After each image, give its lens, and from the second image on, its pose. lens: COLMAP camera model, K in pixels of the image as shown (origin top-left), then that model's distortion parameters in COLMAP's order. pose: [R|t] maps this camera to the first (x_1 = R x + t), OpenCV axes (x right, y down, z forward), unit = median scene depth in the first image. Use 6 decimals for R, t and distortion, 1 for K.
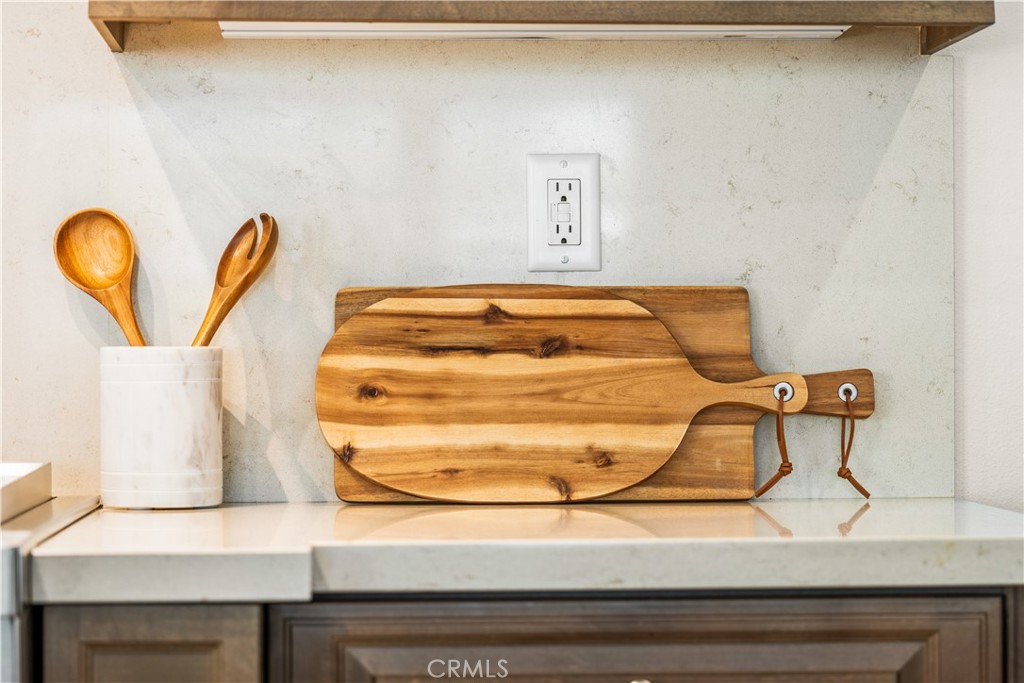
lens RADIAL K [[3002.3, 0, 511.8], [0, 3002.3, 341.6], [0, 0, 1]] dist [0.010222, 0.000000]
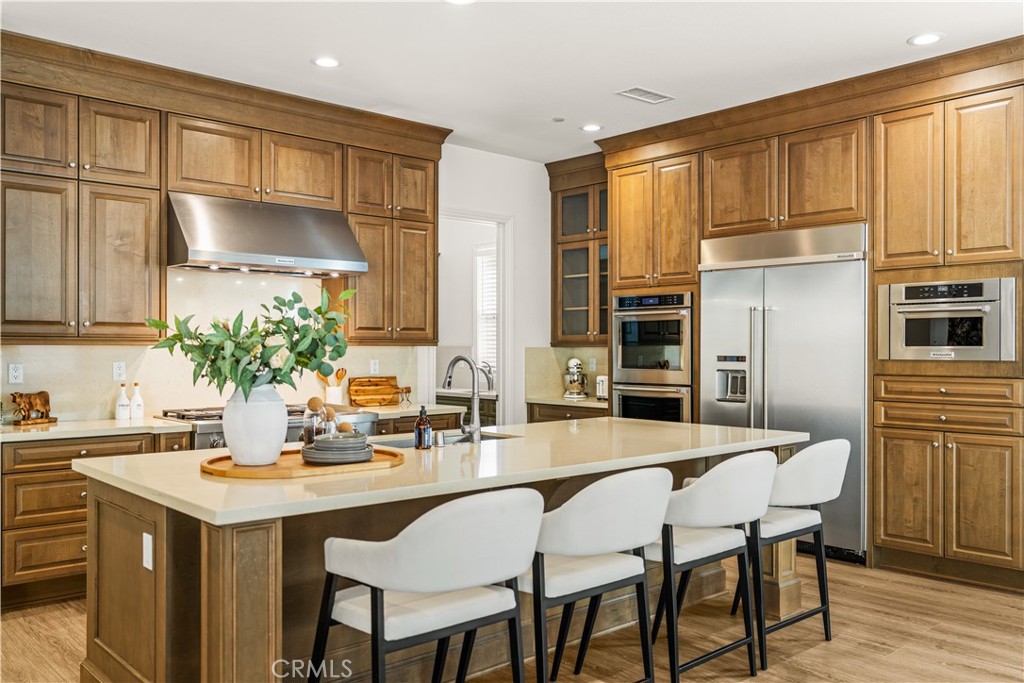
lens RADIAL K [[848.8, 0, 514.0], [0, 848.8, 344.3], [0, 0, 1]] dist [0.004921, -0.000494]
pose [[0.782899, 0.003410, 0.622140, -1.055932], [-0.001110, 0.999991, -0.004085, -0.093419], [-0.622148, 0.002507, 0.782895, -0.904409]]
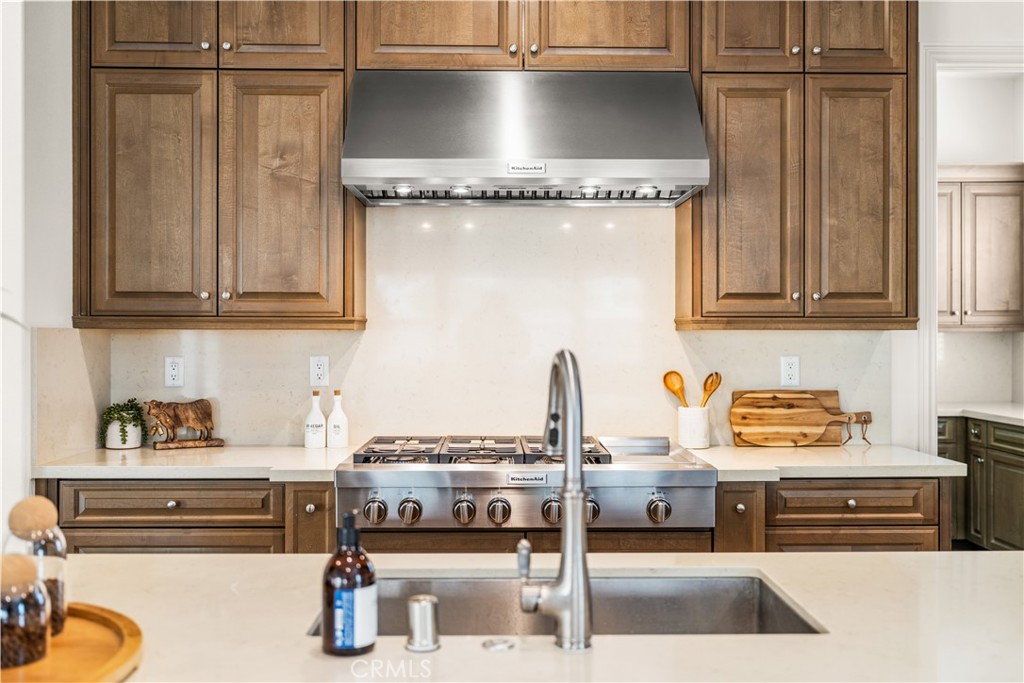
lens RADIAL K [[963.1, 0, 513.7], [0, 963.1, 336.9], [0, 0, 1]] dist [0.009282, 0.000000]
pose [[0.999215, 0.000734, -0.039599, -0.298593], [-0.000804, 0.999998, -0.001750, -0.086732], [0.039597, 0.001781, 0.999214, -0.274404]]
